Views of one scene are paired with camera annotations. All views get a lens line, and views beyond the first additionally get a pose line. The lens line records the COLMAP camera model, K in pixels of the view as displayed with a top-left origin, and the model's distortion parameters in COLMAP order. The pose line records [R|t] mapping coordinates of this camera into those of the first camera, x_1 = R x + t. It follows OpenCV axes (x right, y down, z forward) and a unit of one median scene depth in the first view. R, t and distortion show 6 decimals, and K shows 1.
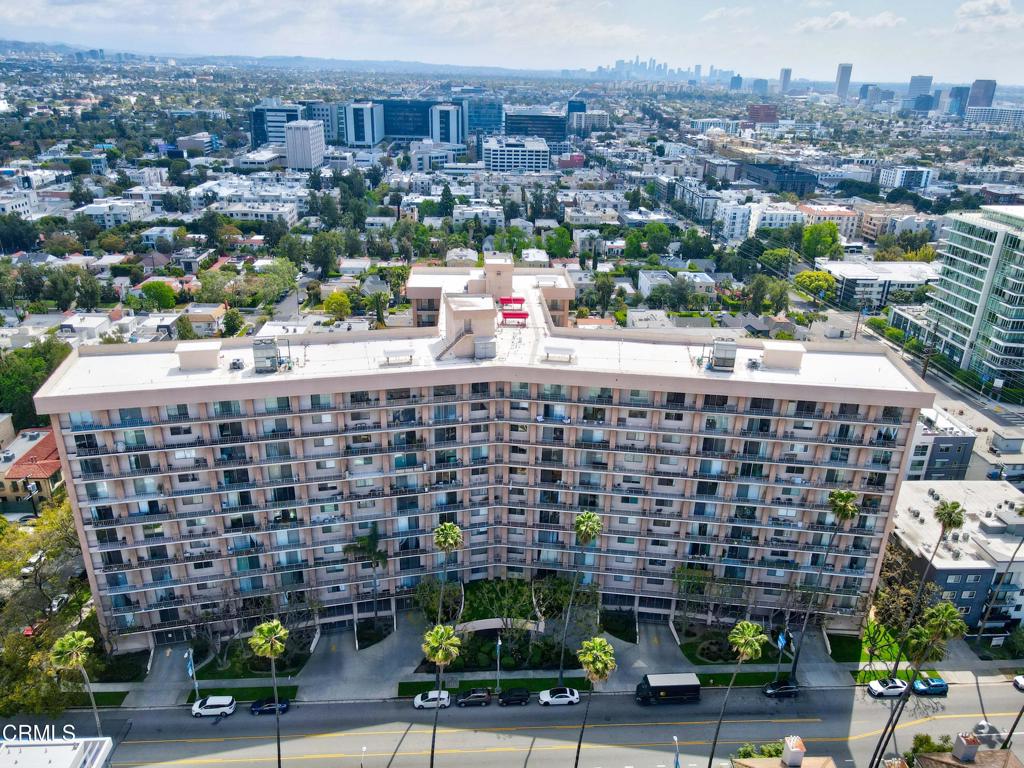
lens RADIAL K [[751.3, 0, 519.7], [0, 751.3, 388.5], [0, 0, 1]] dist [0.017400, 0.002881]
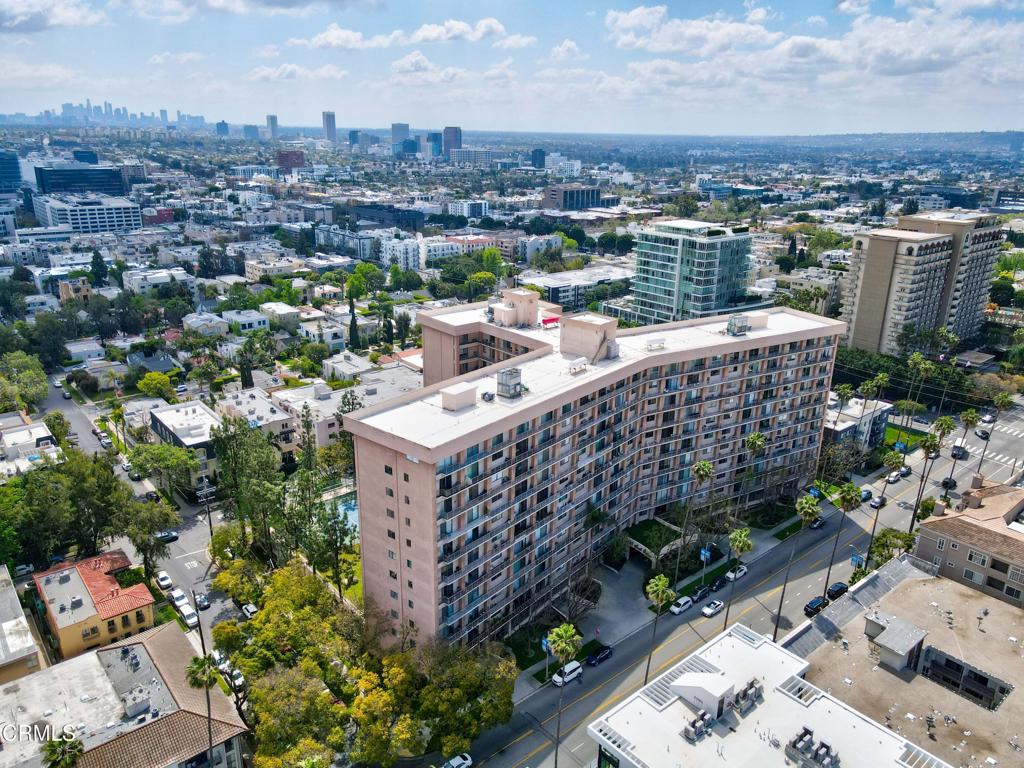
lens RADIAL K [[751.3, 0, 527.0], [0, 751.3, 386.3], [0, 0, 1]] dist [0.017400, 0.002881]
pose [[0.794587, -0.205646, 0.571263, -0.893660], [0.236140, 0.971486, 0.021267, -0.053074], [-0.559348, 0.117999, 0.820491, 0.005021]]
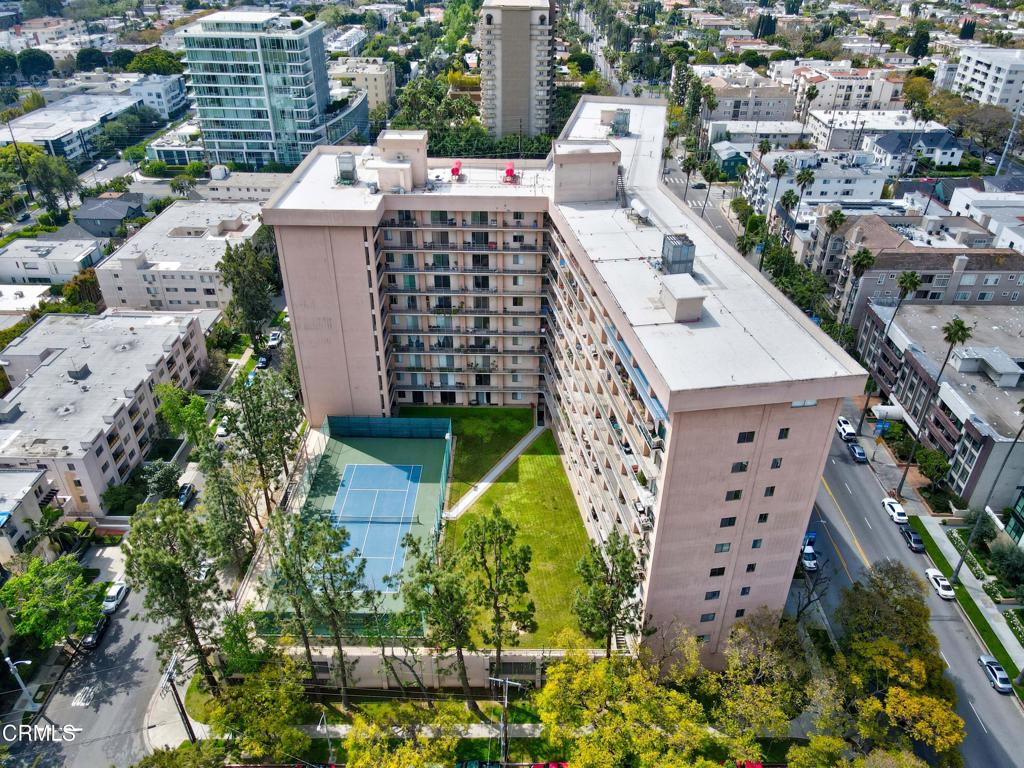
lens RADIAL K [[751.3, 0, 516.5], [0, 751.3, 388.2], [0, 0, 1]] dist [0.017400, 0.002881]
pose [[0.067547, -0.556660, 0.827990, -1.011010], [0.378674, 0.782093, 0.494911, -0.377506], [-0.923062, 0.280109, 0.263620, 0.892941]]
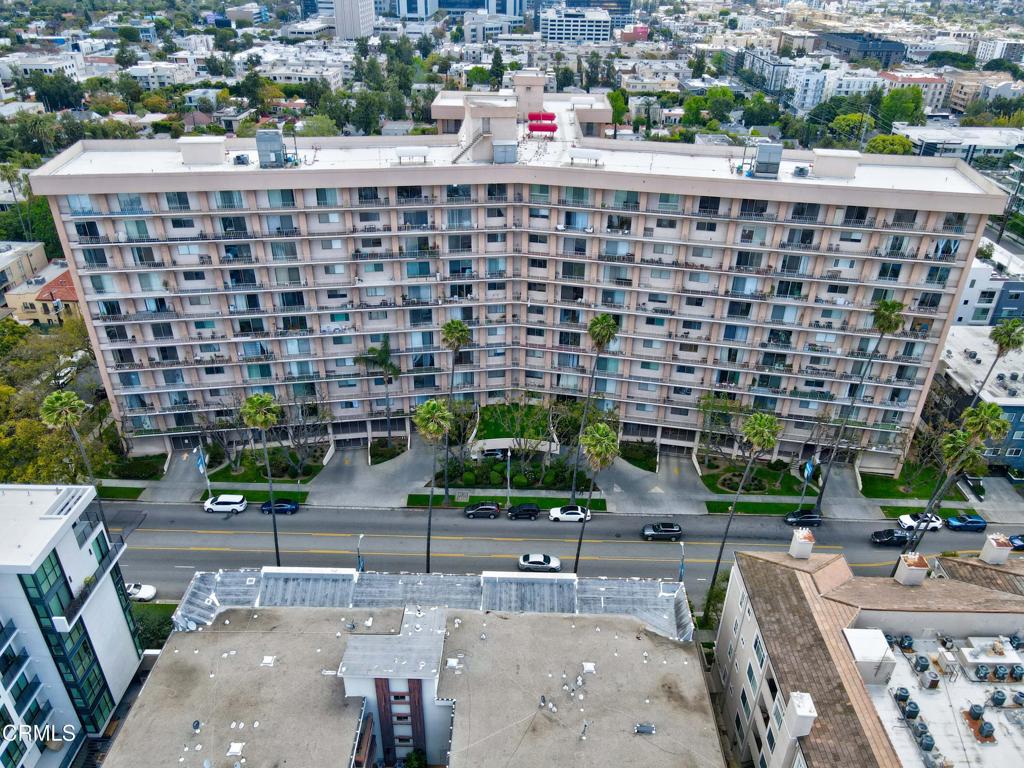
lens RADIAL K [[751.3, 0, 519.0], [0, 751.3, 388.5], [0, 0, 1]] dist [0.017400, 0.002881]
pose [[0.996853, 0.034465, -0.071392, 0.045415], [-0.025137, 0.991500, 0.127658, 0.112225], [0.075185, -0.125462, 0.989245, 0.046994]]
